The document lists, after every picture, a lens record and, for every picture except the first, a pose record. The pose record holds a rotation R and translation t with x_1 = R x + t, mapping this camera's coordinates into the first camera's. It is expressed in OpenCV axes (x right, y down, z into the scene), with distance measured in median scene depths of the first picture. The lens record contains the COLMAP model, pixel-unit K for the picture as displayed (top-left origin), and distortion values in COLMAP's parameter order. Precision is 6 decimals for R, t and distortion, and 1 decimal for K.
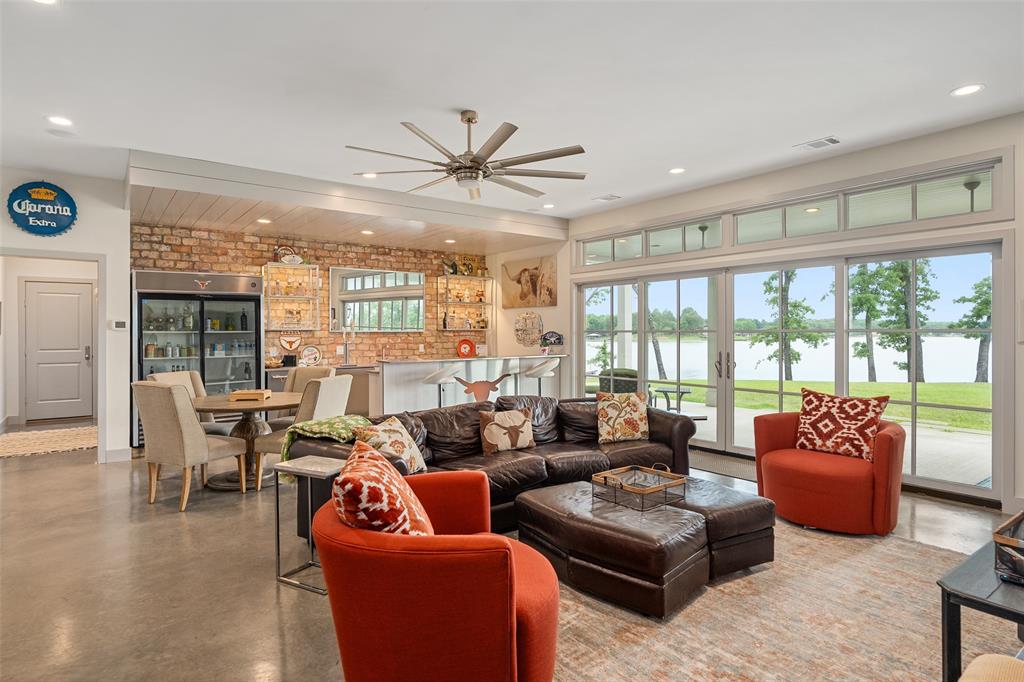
lens RADIAL K [[558.6, 0, 510.7], [0, 558.6, 335.0], [0, 0, 1]] dist [-0.000140, -0.000698]
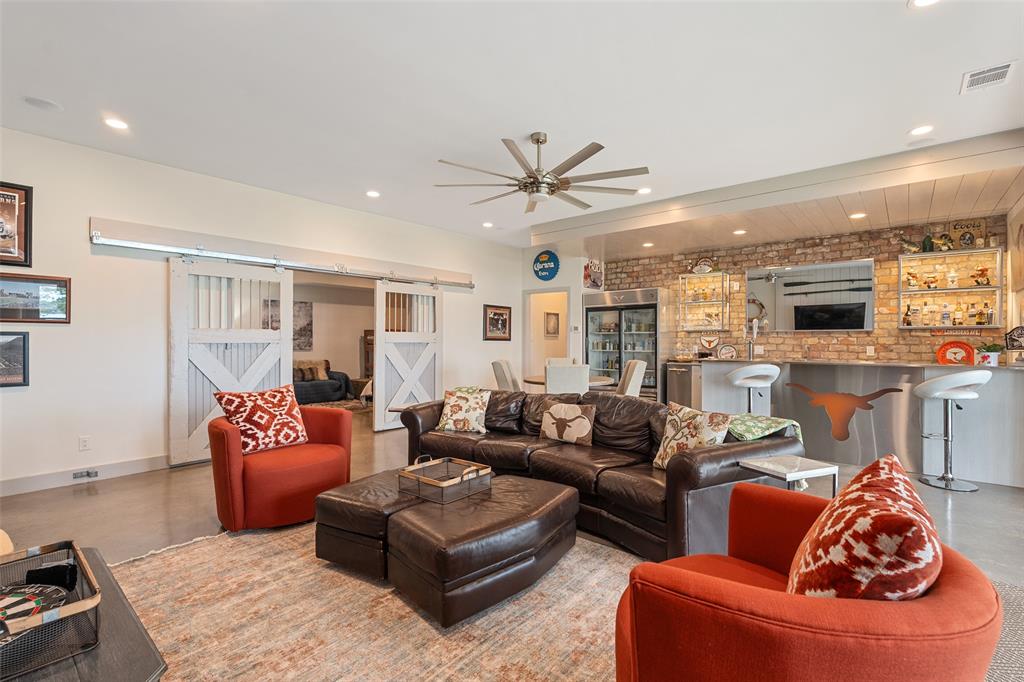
lens RADIAL K [[469.2, 0, 512.0], [0, 469.2, 341.0], [0, 0, 1]] dist [-0.004763, 0.000079]
pose [[0.221946, 0.005846, -0.975042, 0.487696], [-0.005354, 0.999974, 0.004776, 0.010277], [0.975044, 0.004161, 0.221971, 0.425306]]
